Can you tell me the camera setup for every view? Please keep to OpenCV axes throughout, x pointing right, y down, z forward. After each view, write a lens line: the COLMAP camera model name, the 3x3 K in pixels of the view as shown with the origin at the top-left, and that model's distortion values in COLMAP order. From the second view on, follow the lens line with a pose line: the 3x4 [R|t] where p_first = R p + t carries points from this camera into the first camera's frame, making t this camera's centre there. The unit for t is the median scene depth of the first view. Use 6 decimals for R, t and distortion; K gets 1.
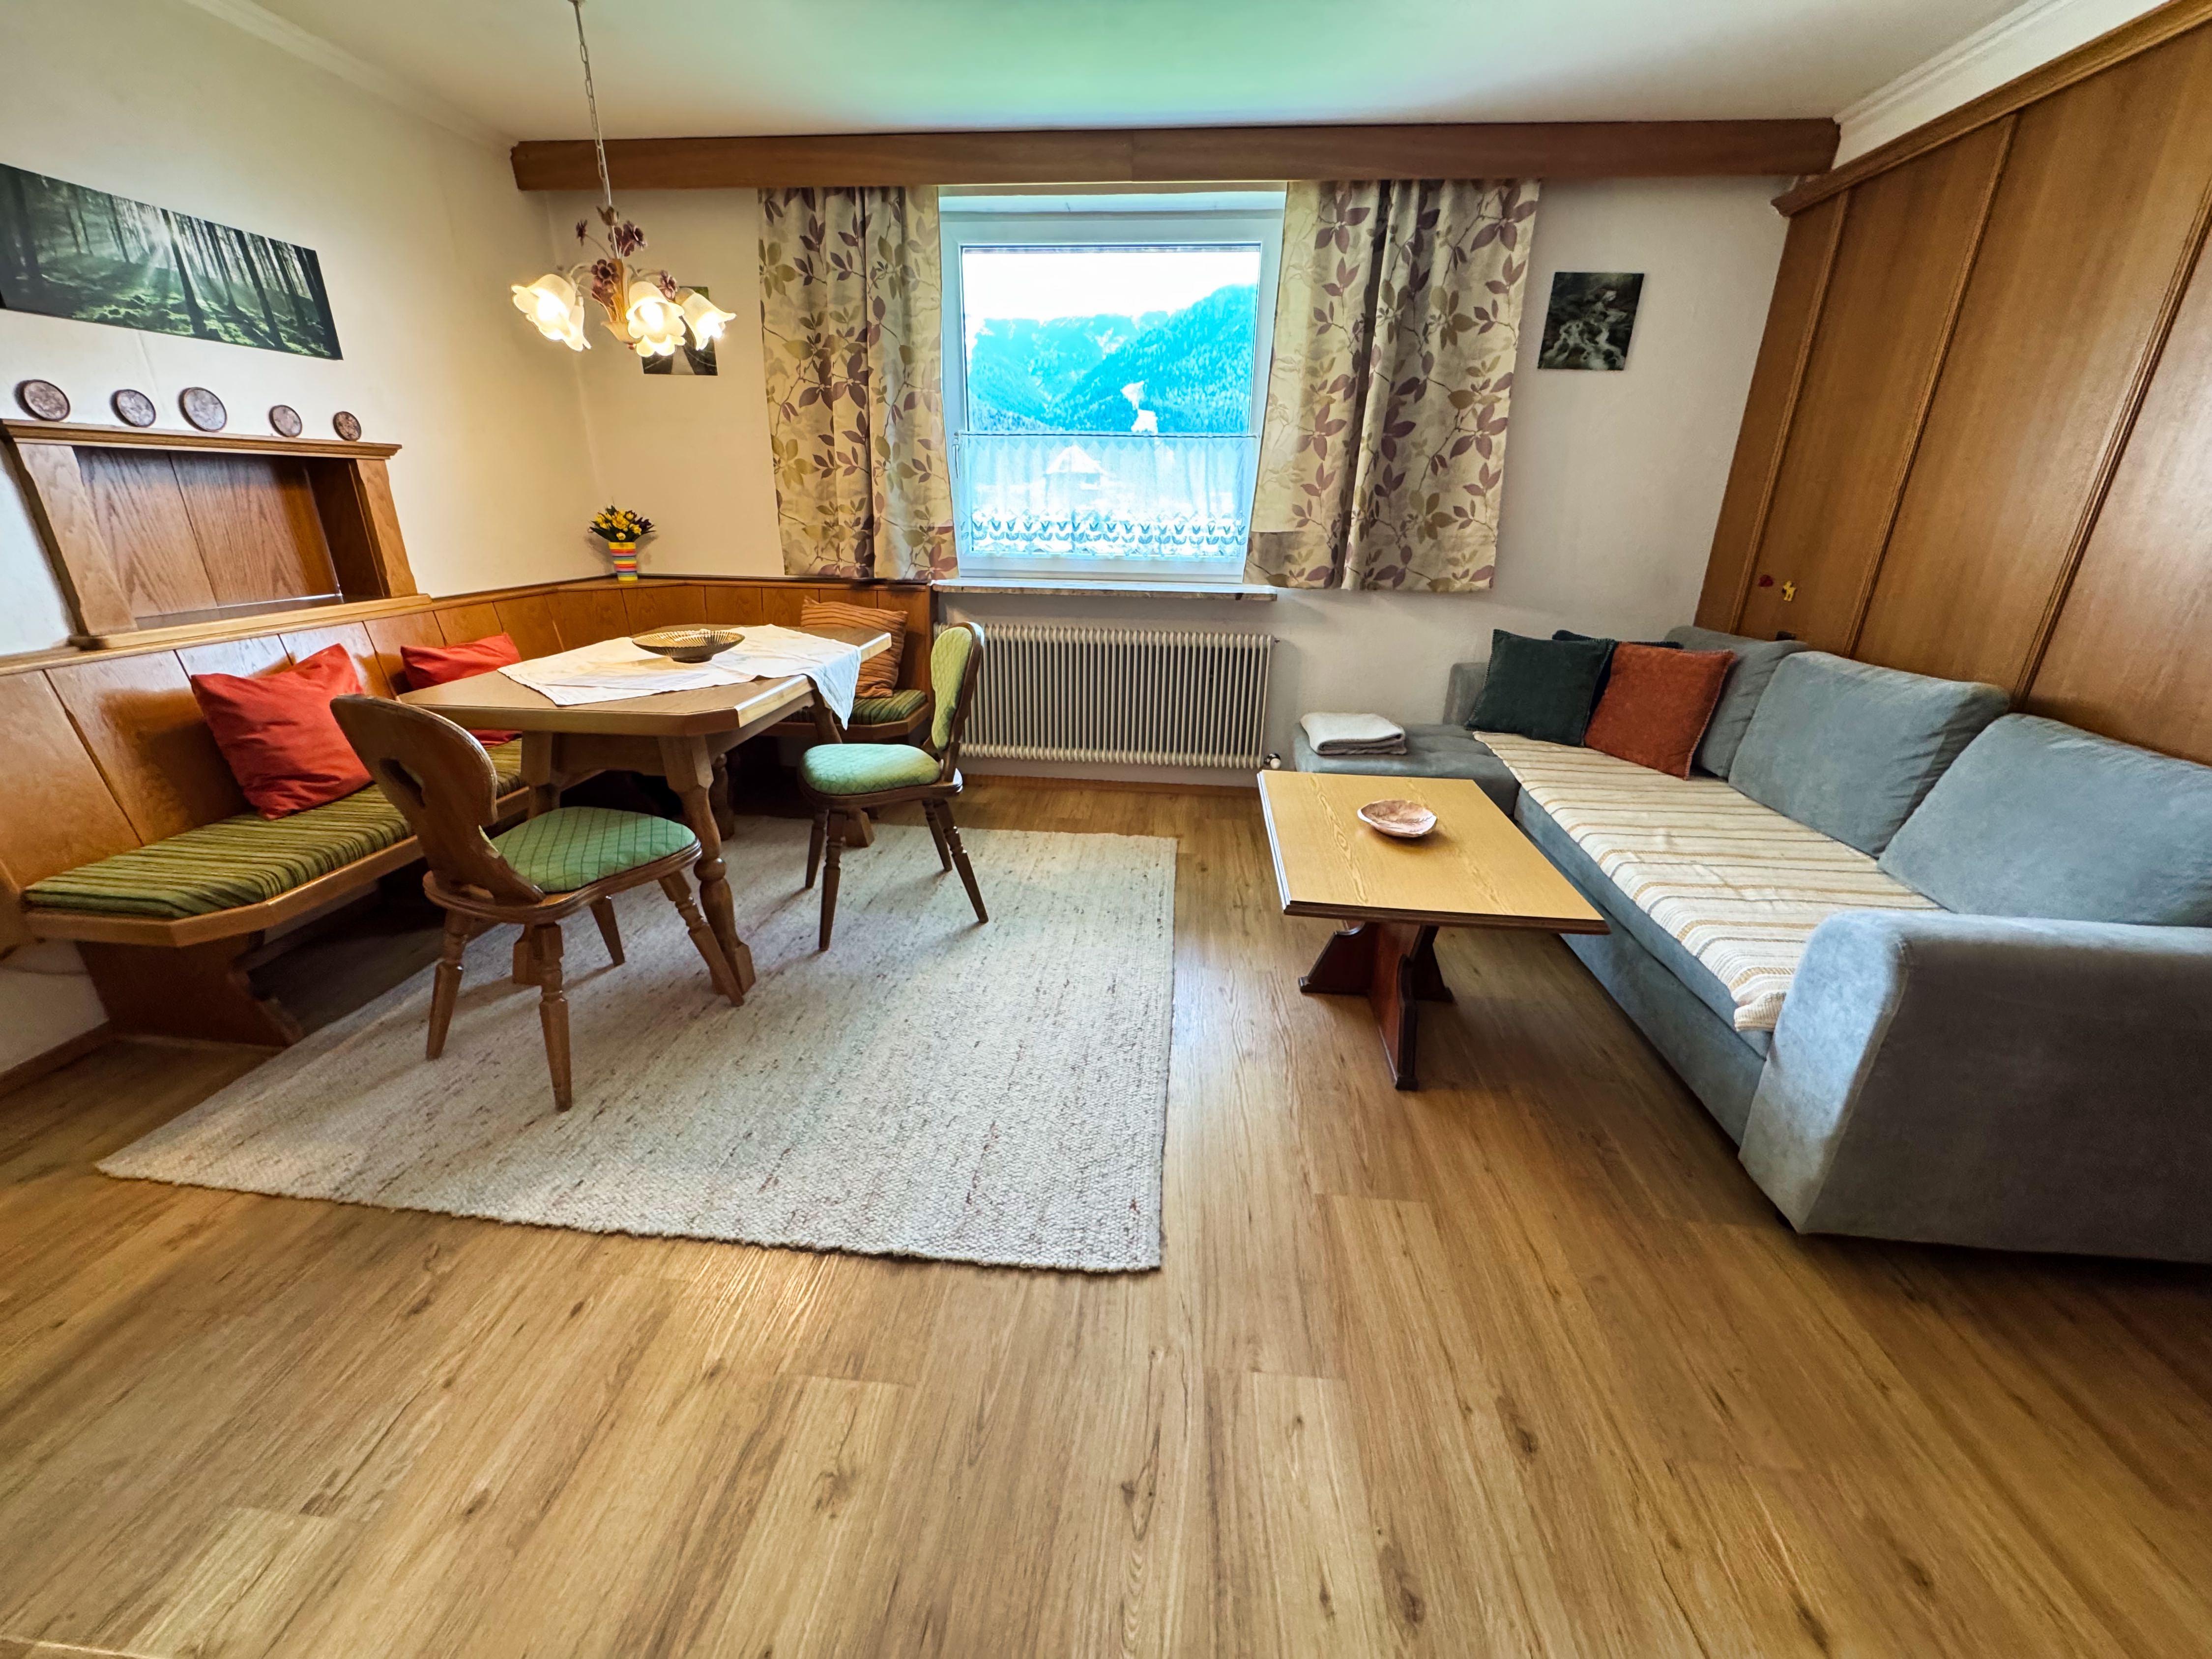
lens RADIAL K [[871.5, 0, 1106.0], [0, 871.5, 829.5], [0, 0, 1]] dist [-0.001915, -0.000130]
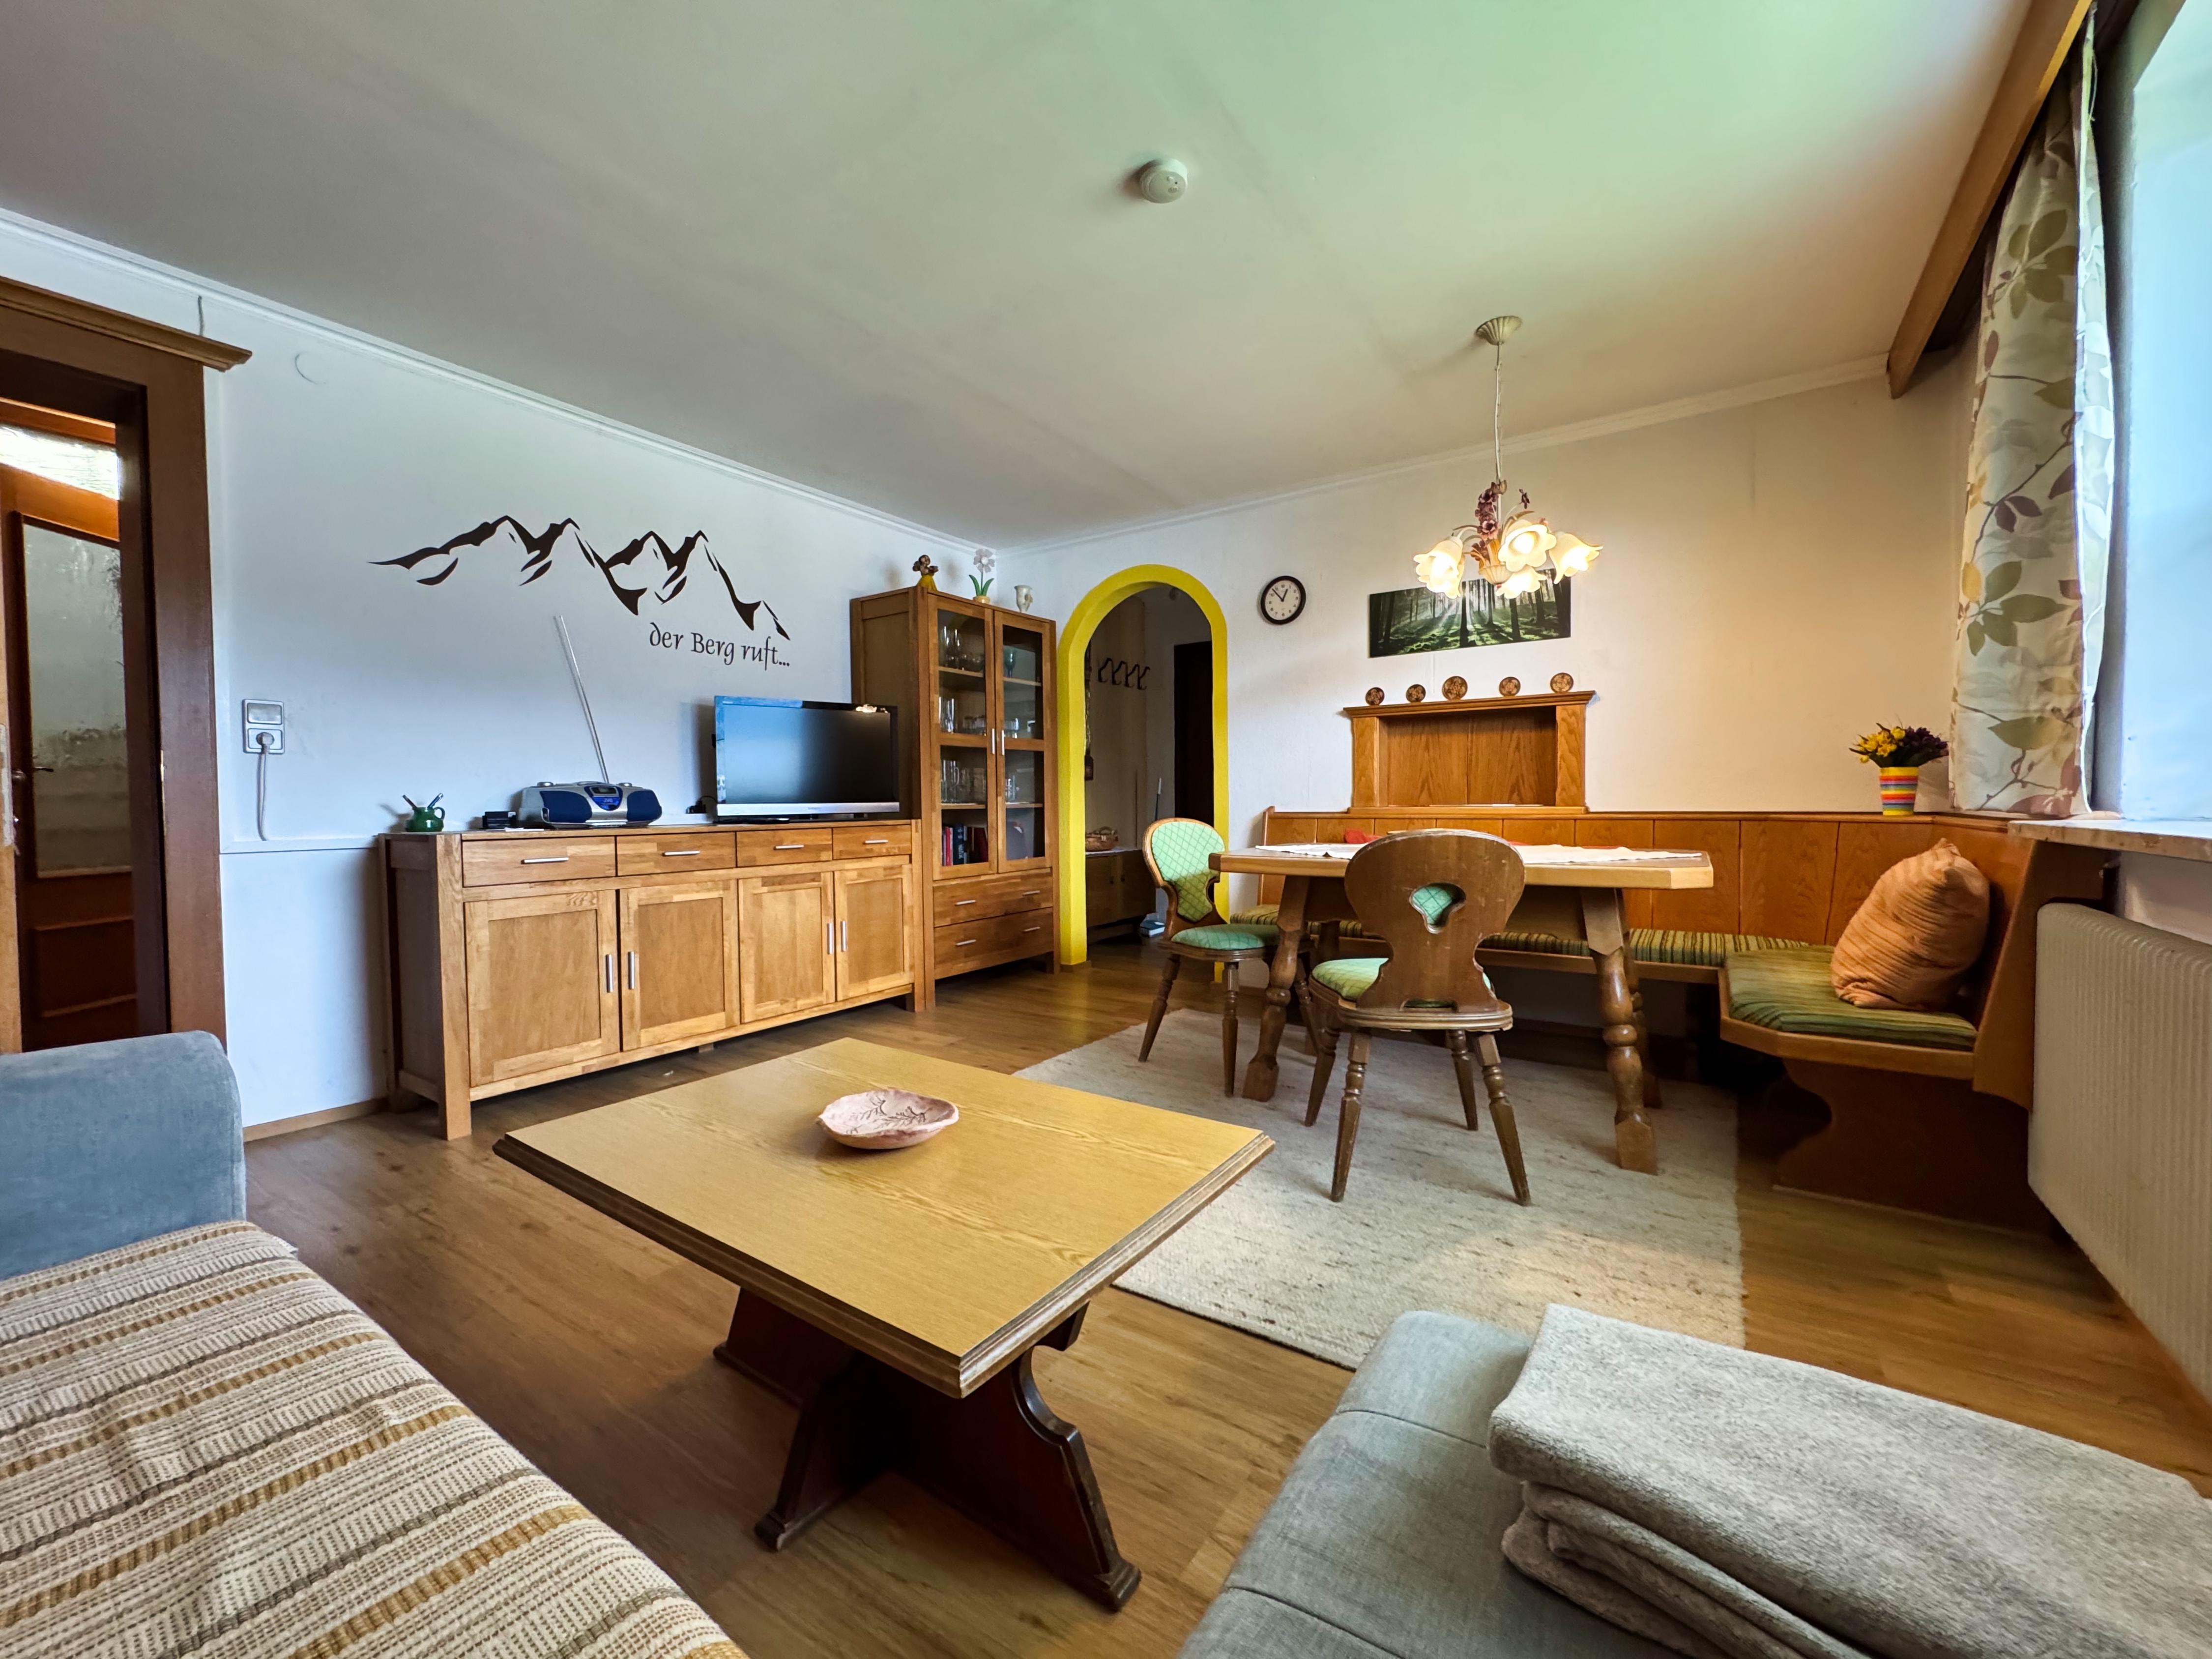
lens RADIAL K [[871.5, 0, 1106.0], [0, 871.5, 829.5], [0, 0, 1]] dist [-0.001915, -0.000130]
pose [[-0.493305, 0.018730, -0.869655, 0.558834], [-0.312338, 0.929281, 0.197186, -0.254062], [0.811847, 0.368899, -0.452568, 0.957728]]
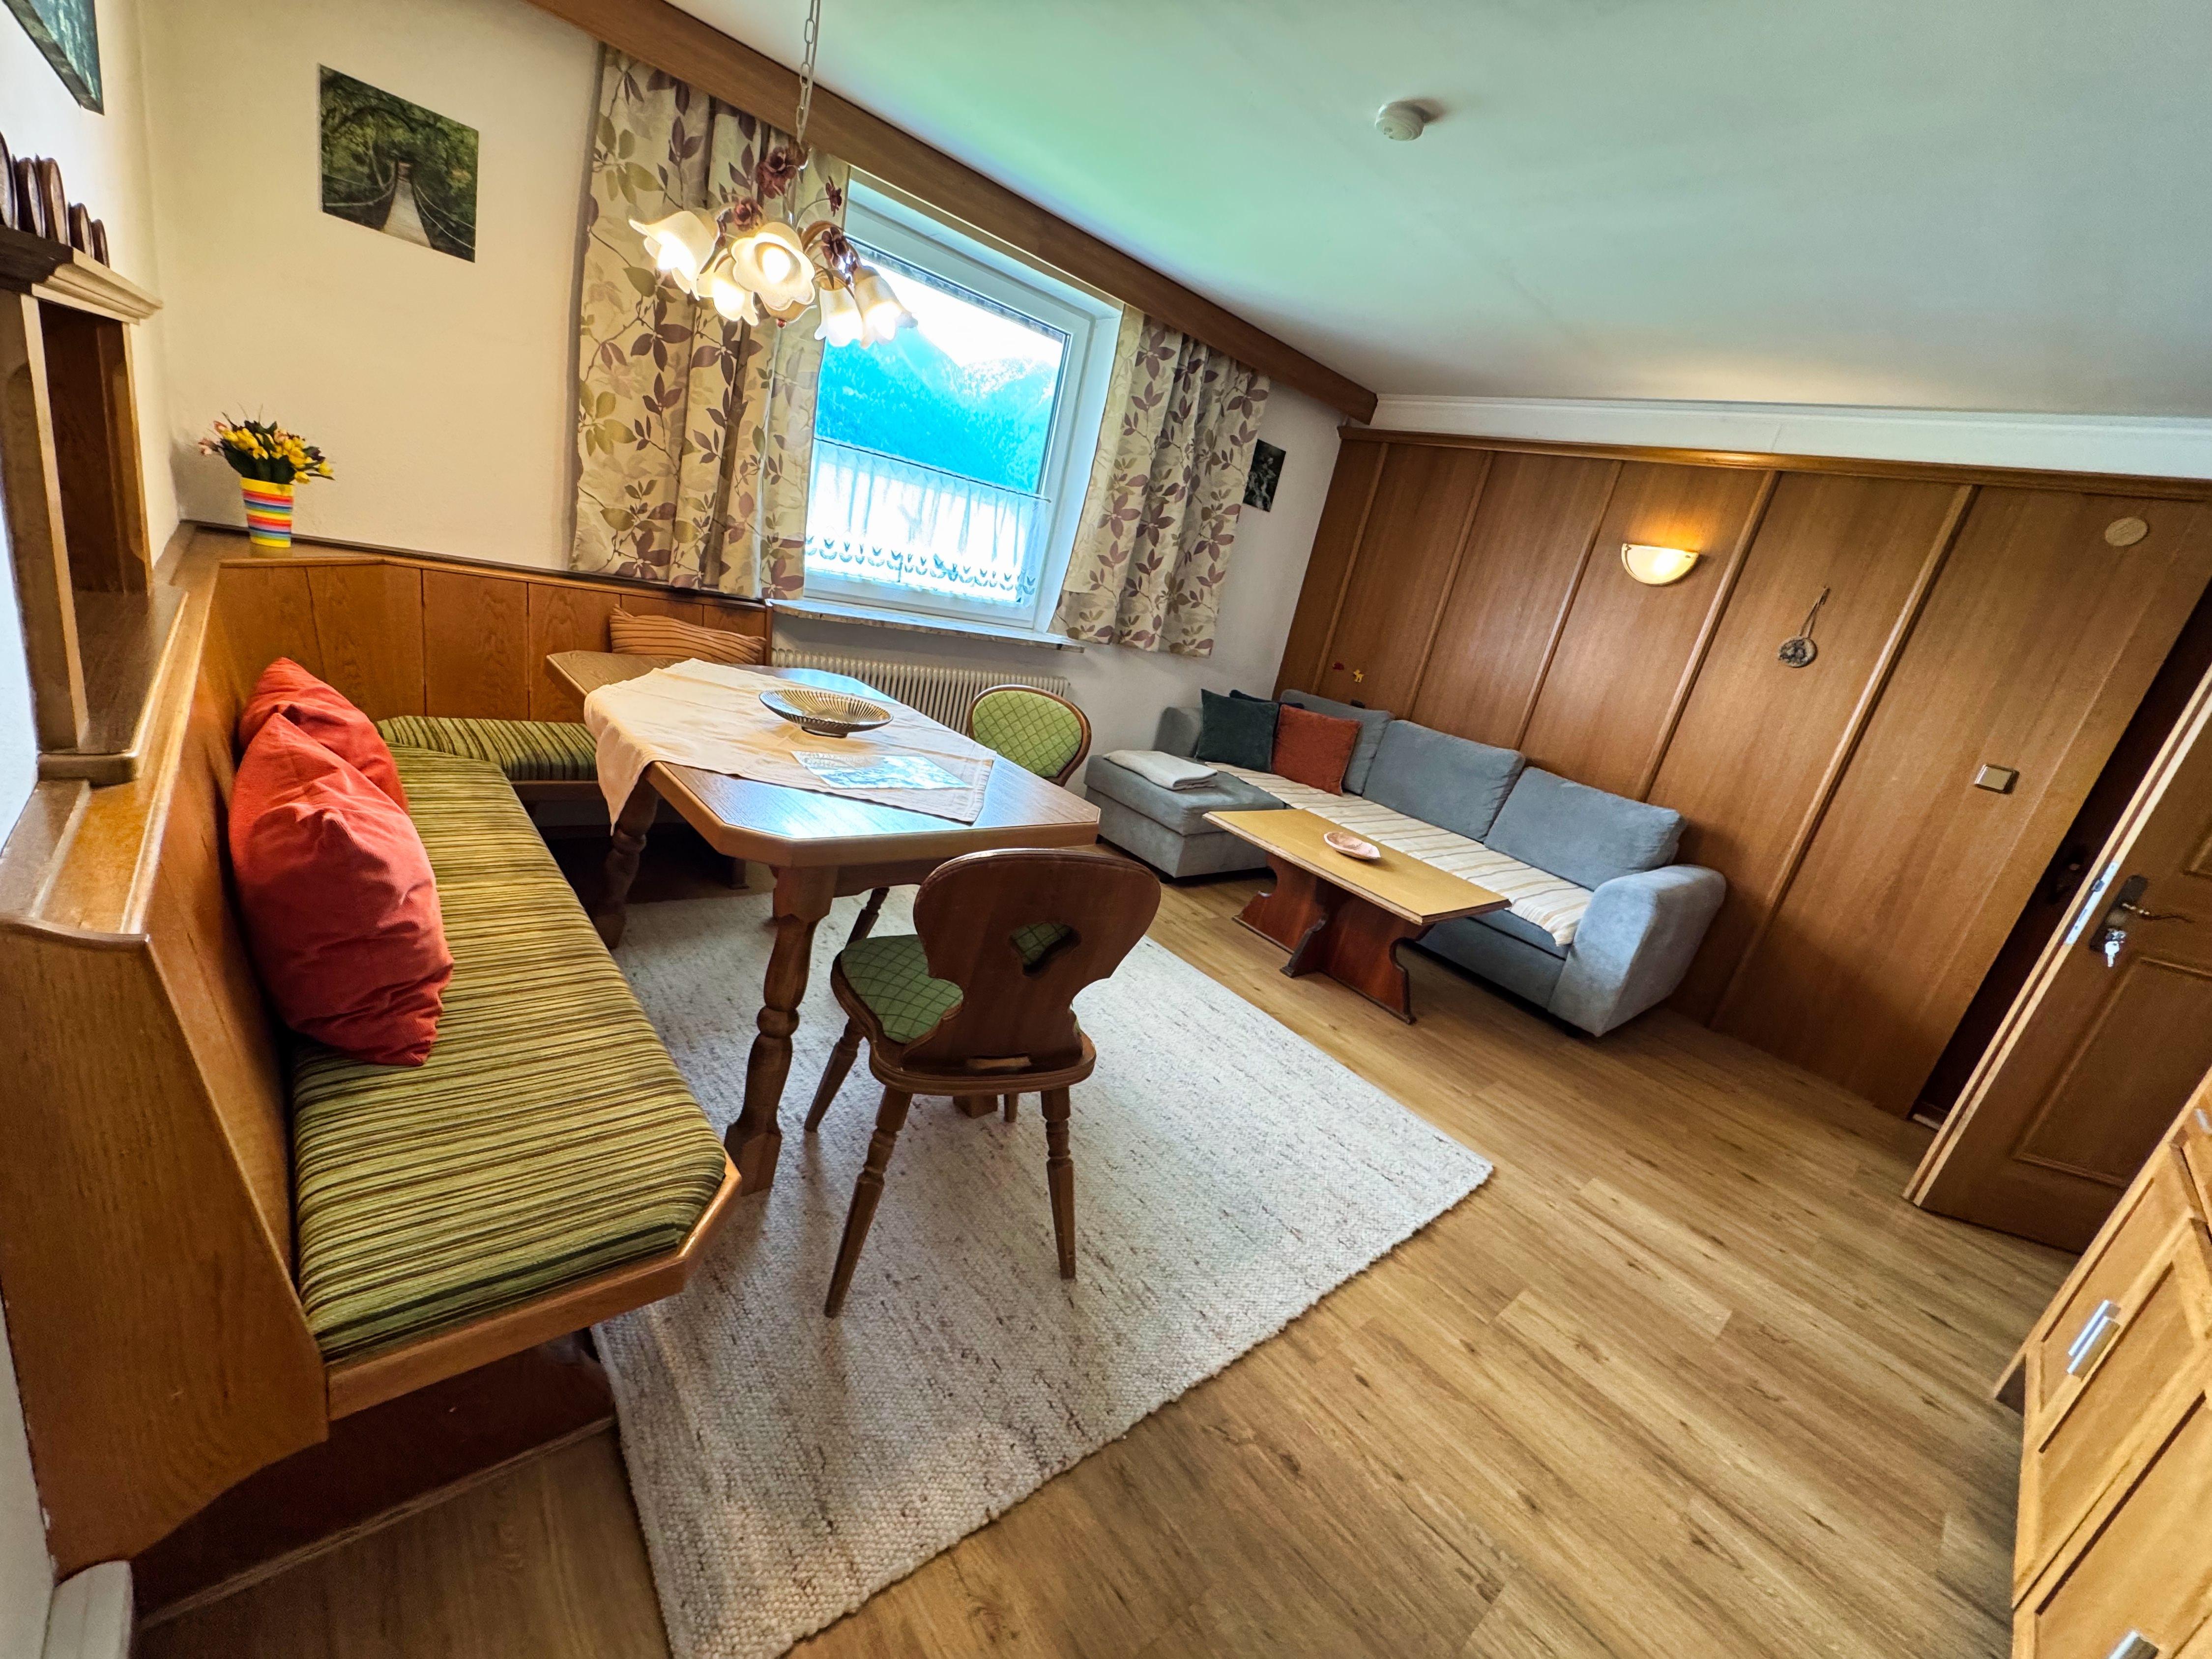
lens RADIAL K [[883.4, 0, 1106.2], [0, 883.4, 821.8], [0, 0, 1]] dist [0.001313, 0.000058]
pose [[0.676193, -0.081874, 0.732161, -0.763045], [0.061105, 0.996614, 0.055012, -0.119302], [-0.734186, 0.007540, 0.678906, 0.219232]]
